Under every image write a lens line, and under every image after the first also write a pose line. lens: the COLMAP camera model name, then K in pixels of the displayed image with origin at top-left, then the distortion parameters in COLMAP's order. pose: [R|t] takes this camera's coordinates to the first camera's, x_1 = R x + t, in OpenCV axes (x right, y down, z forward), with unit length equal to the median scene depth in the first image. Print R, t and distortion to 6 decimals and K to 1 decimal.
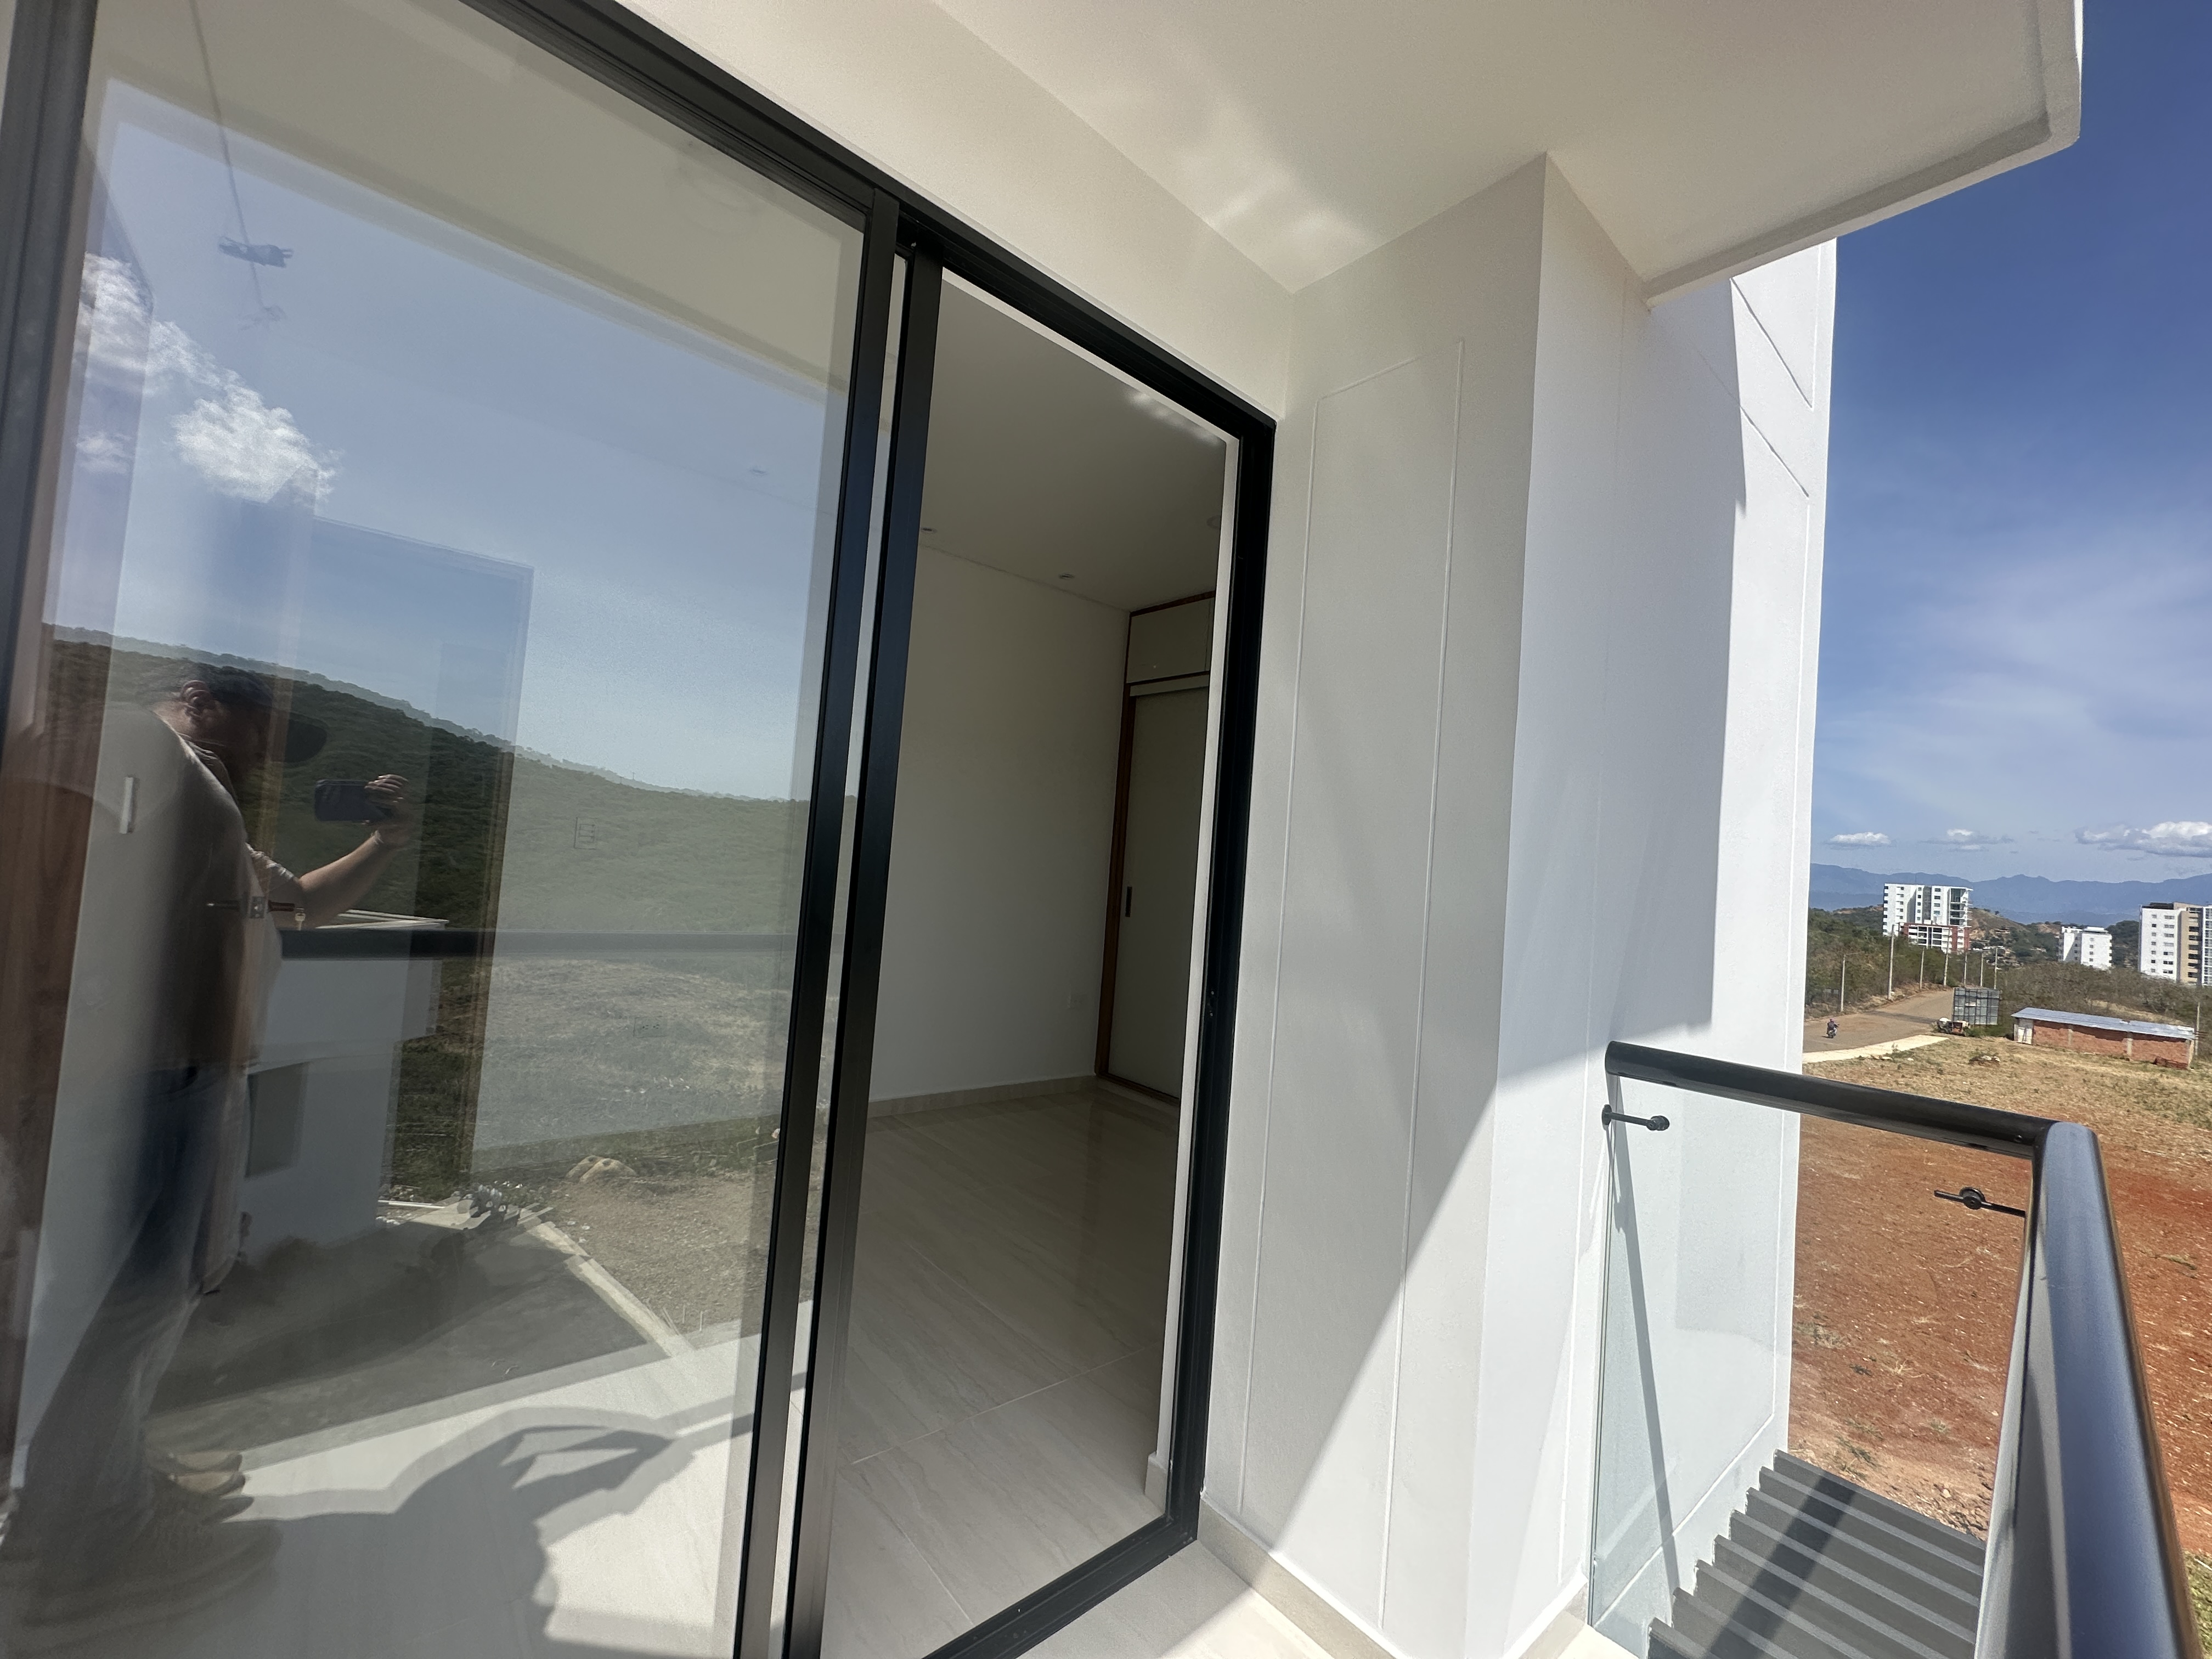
lens RADIAL K [[887.2, 0, 1102.7], [0, 887.2, 824.4], [0, 0, 1]] dist [-0.004181, 0.000403]
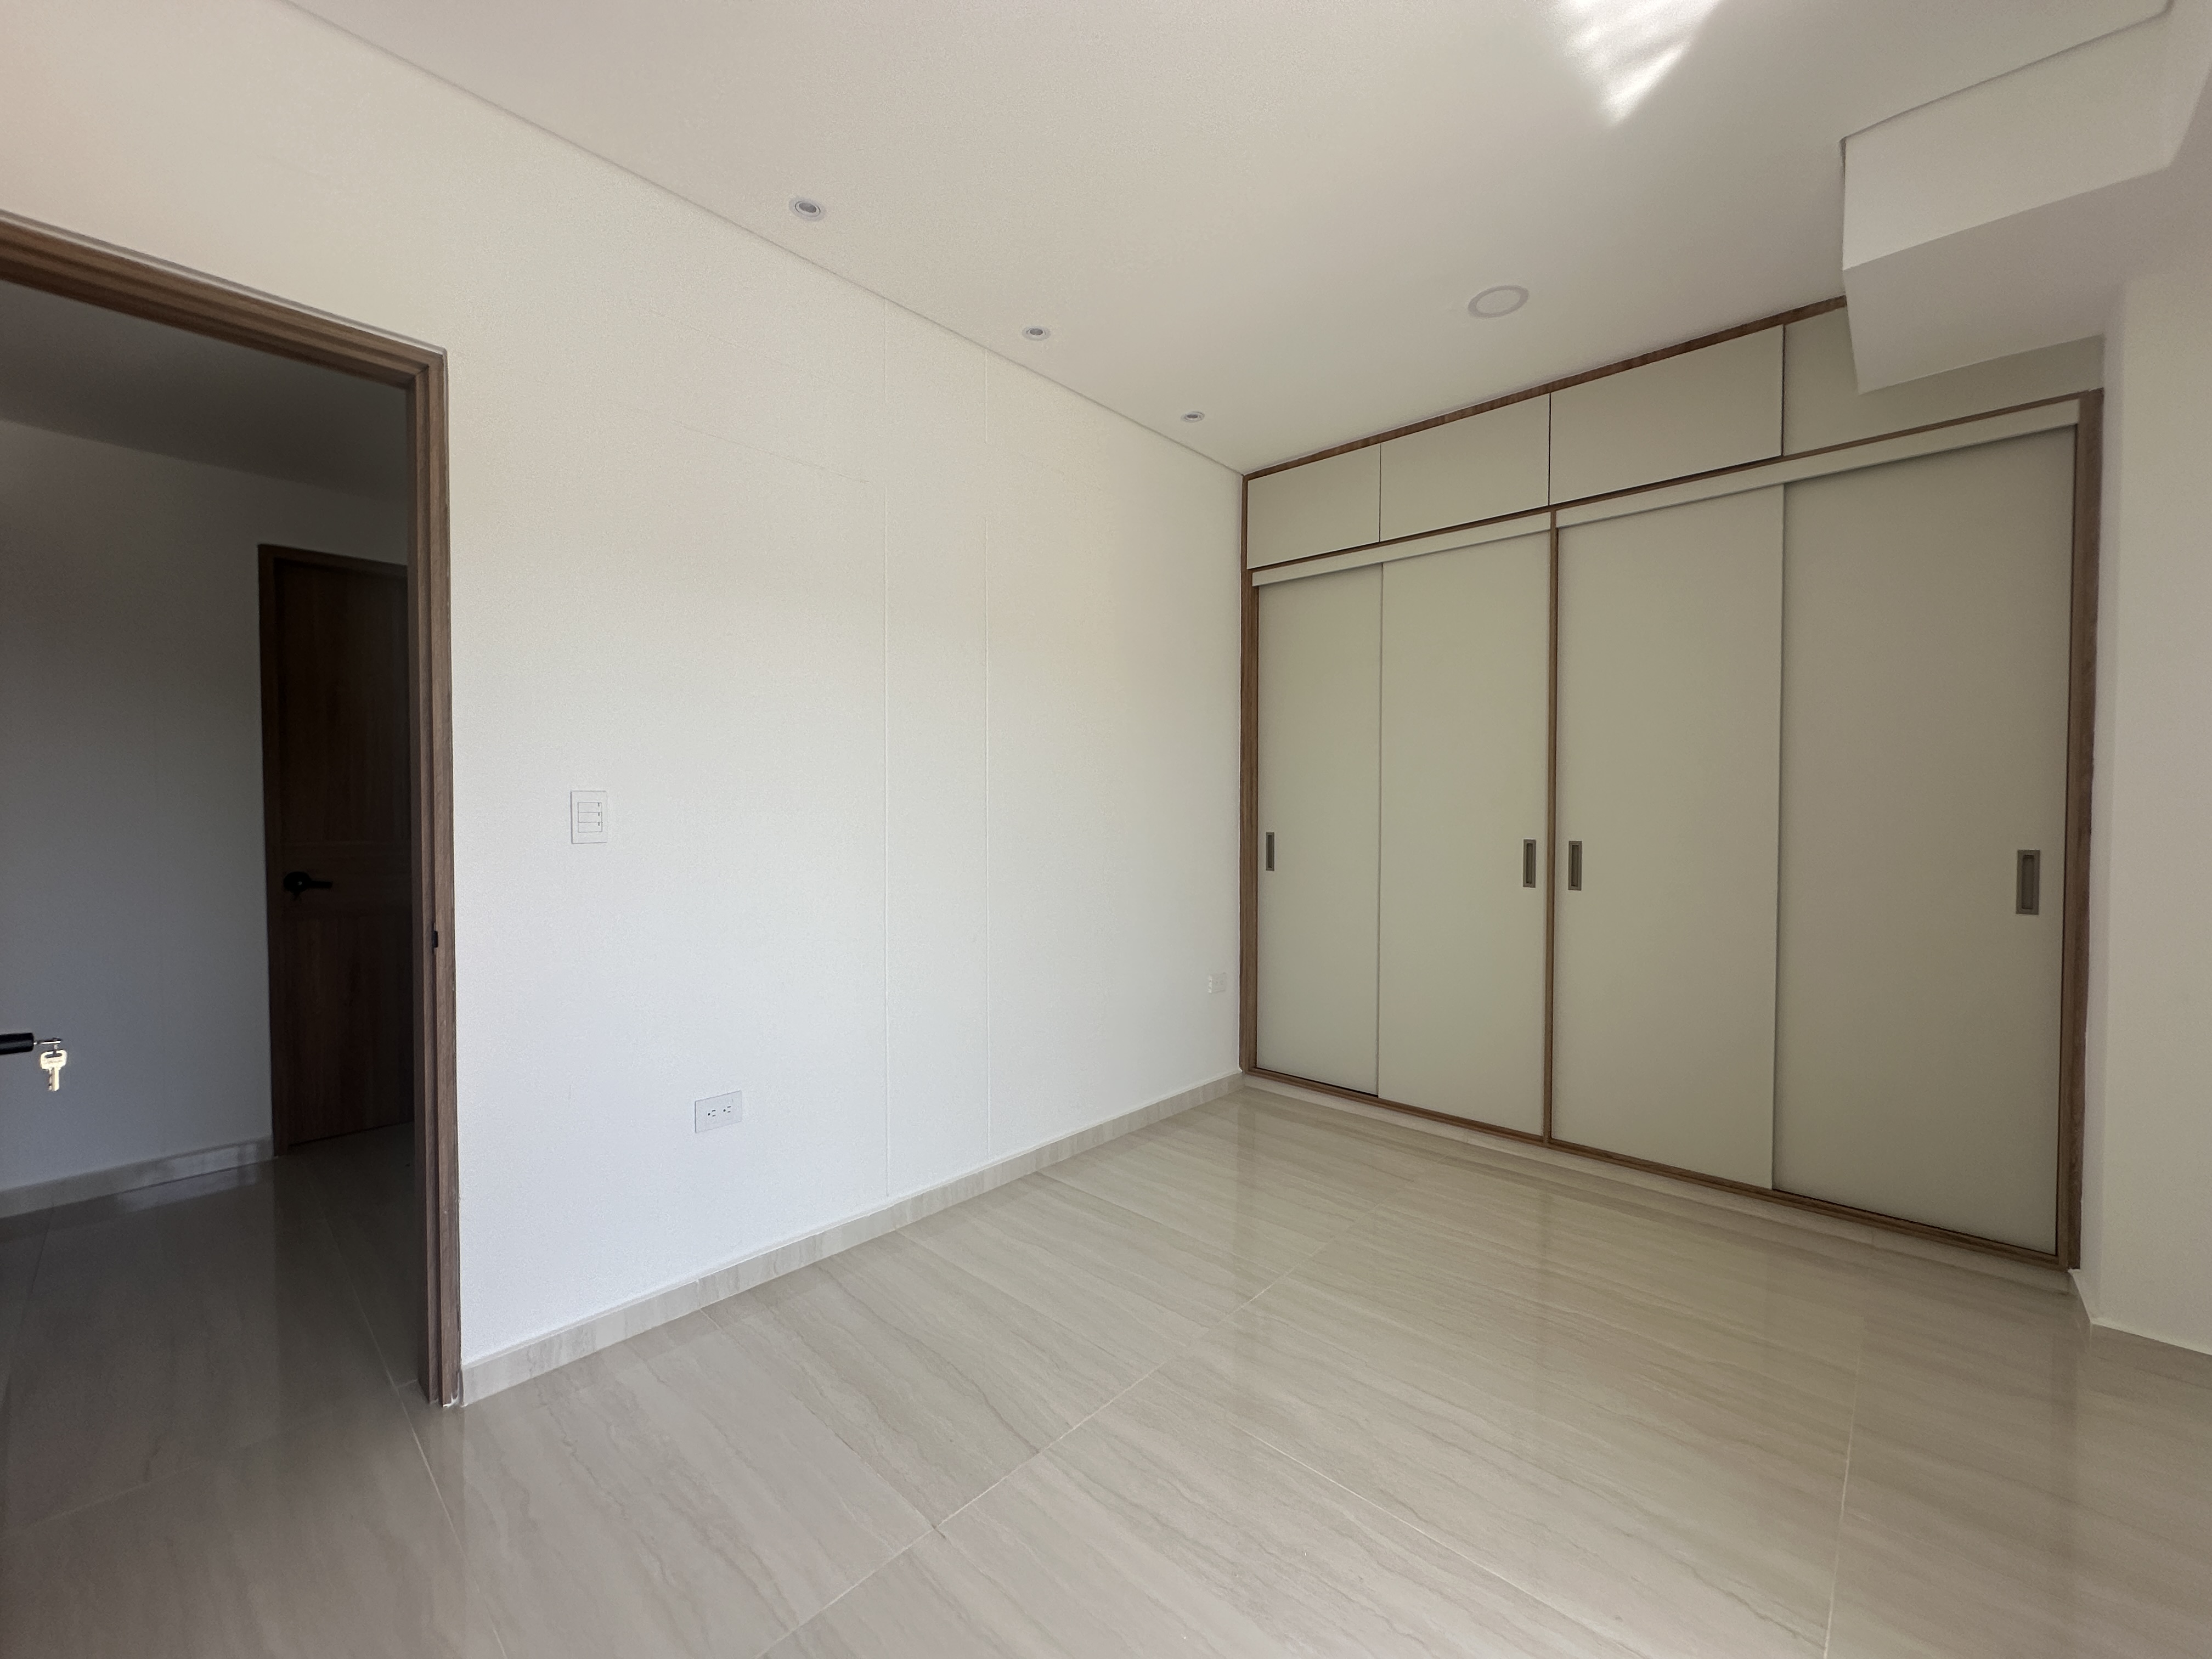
lens RADIAL K [[887.2, 0, 1102.7], [0, 887.2, 823.0], [0, 0, 1]] dist [-0.004181, 0.000403]
pose [[0.989123, -0.074410, 0.126882, -0.214789], [0.065146, 0.995003, 0.075670, -0.006477], [-0.131878, -0.066581, 0.989027, 0.246989]]
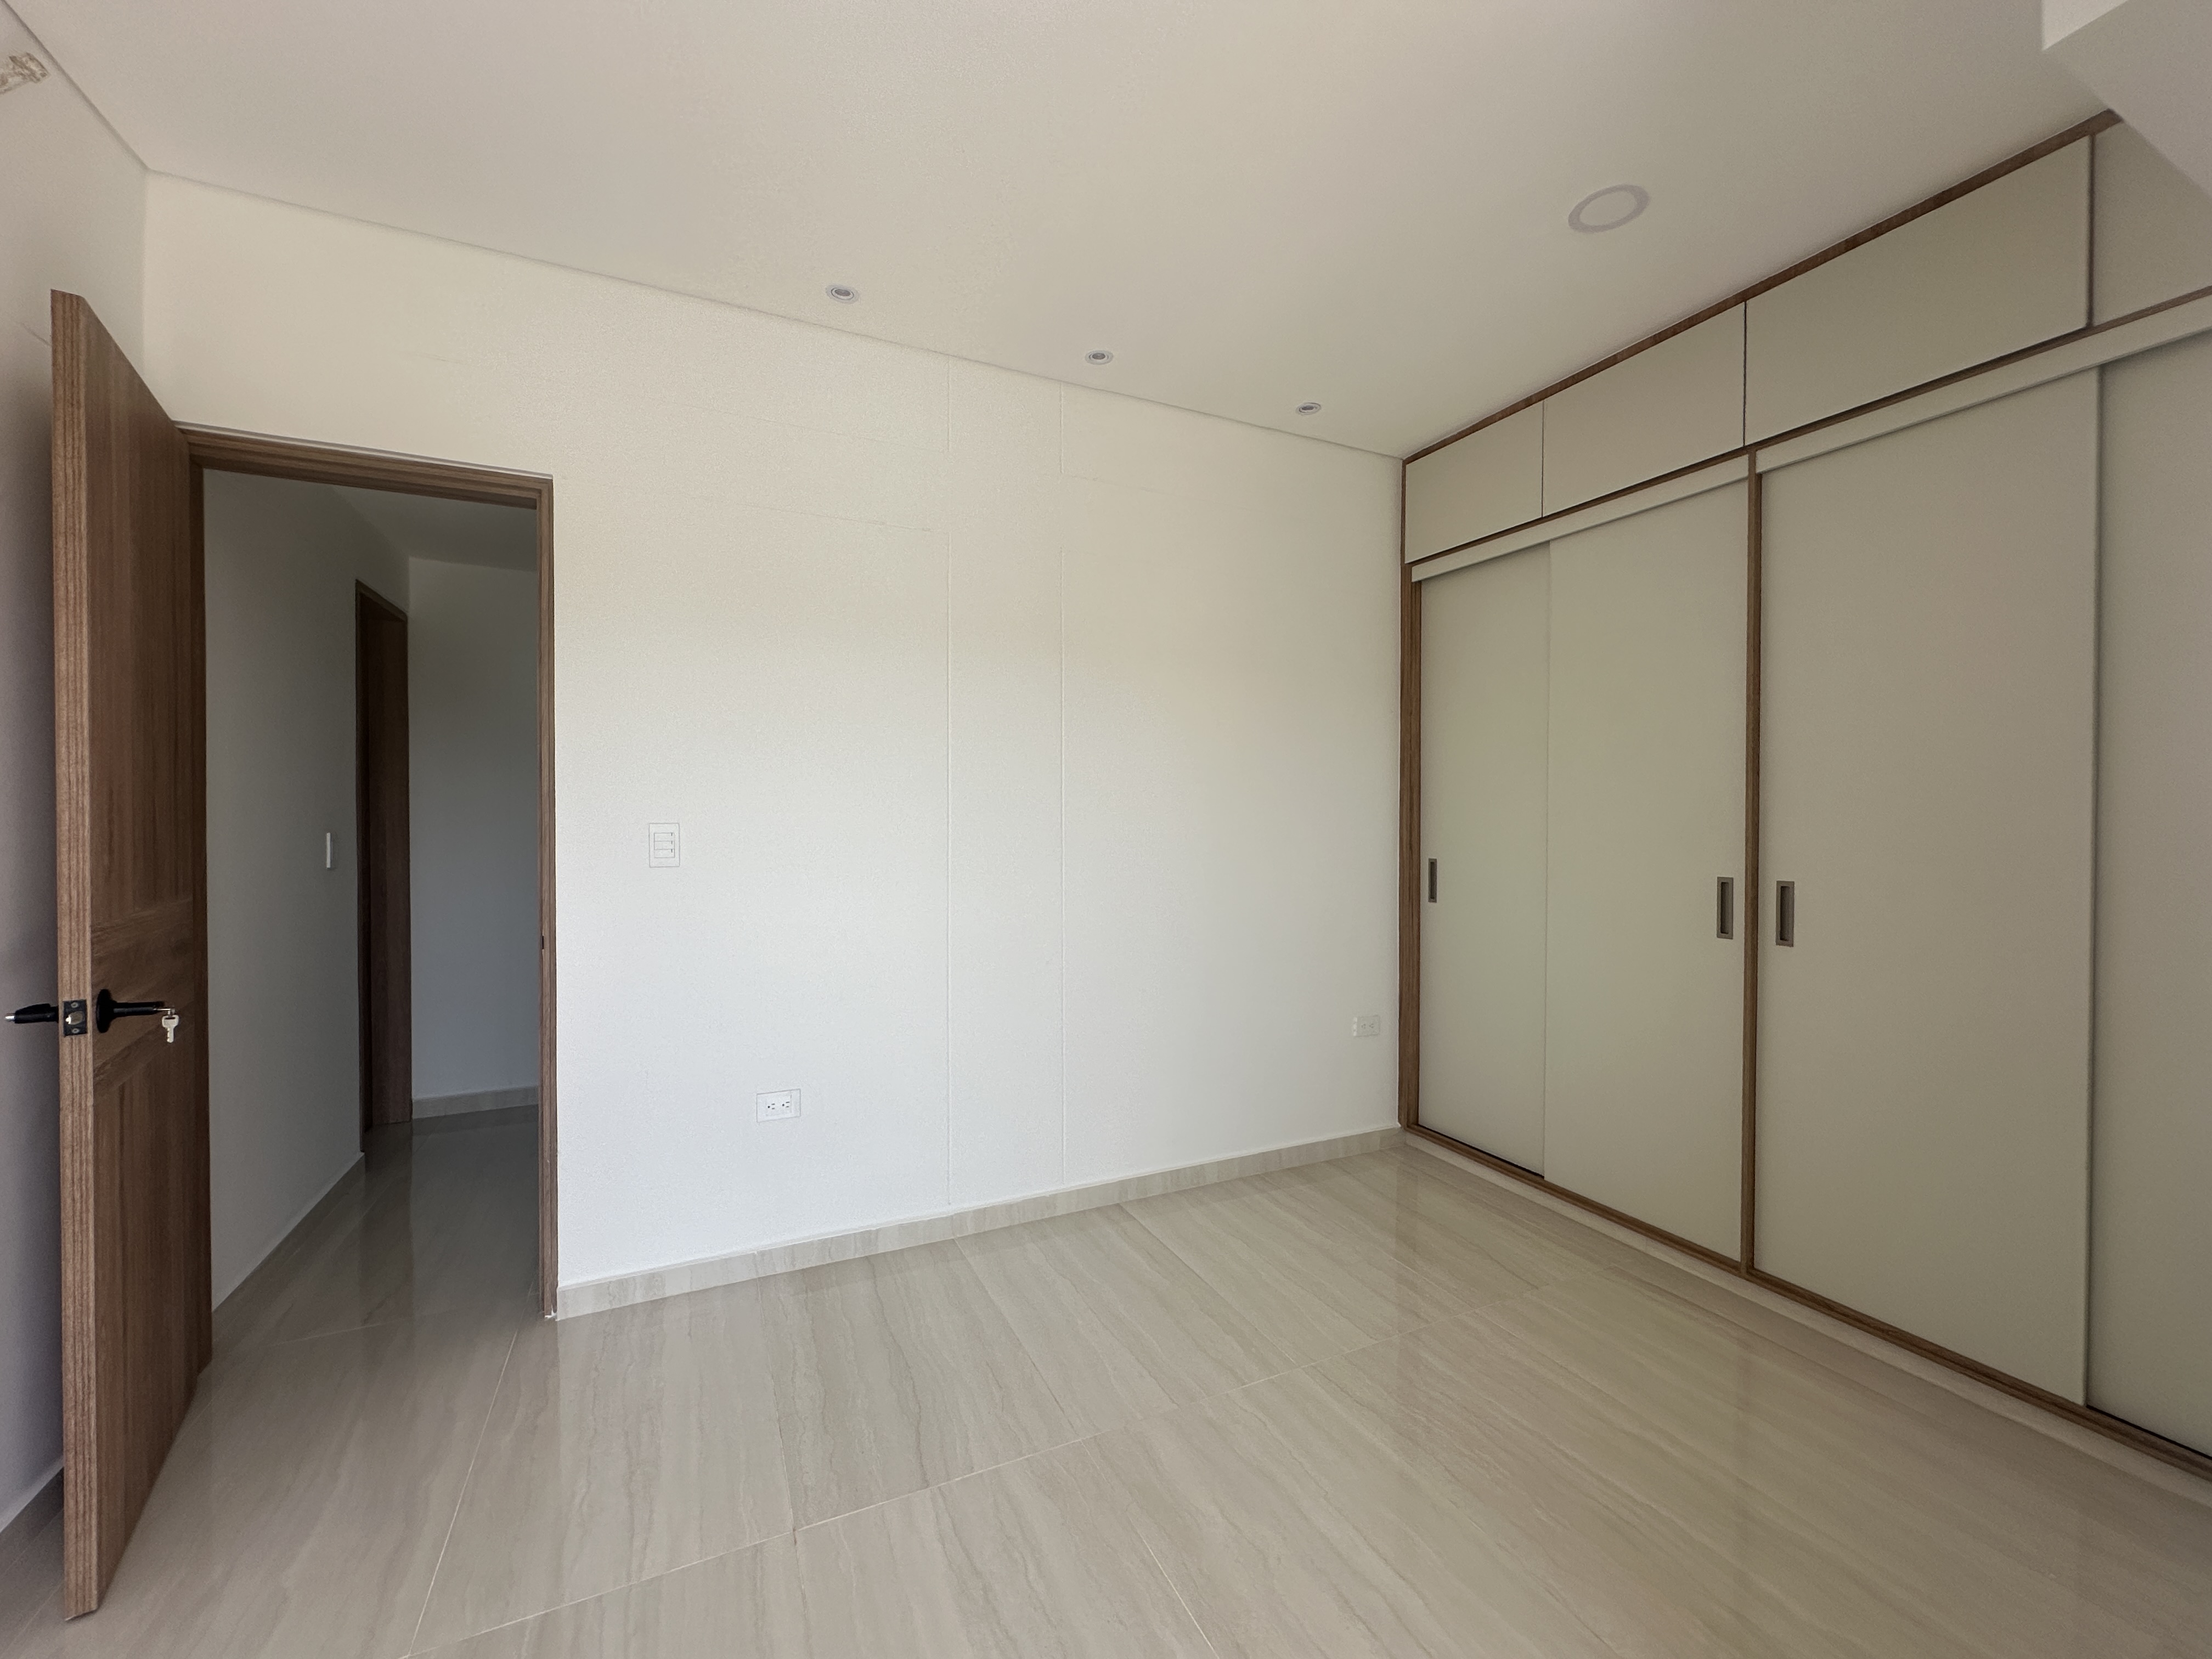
lens RADIAL K [[887.2, 0, 1105.2], [0, 887.2, 821.9], [0, 0, 1]] dist [-0.004181, 0.000403]
pose [[0.965156, -0.071630, -0.251680, -0.039922], [0.083081, 0.995922, 0.035158, -0.003301], [0.248135, -0.054843, 0.967172, 0.272692]]
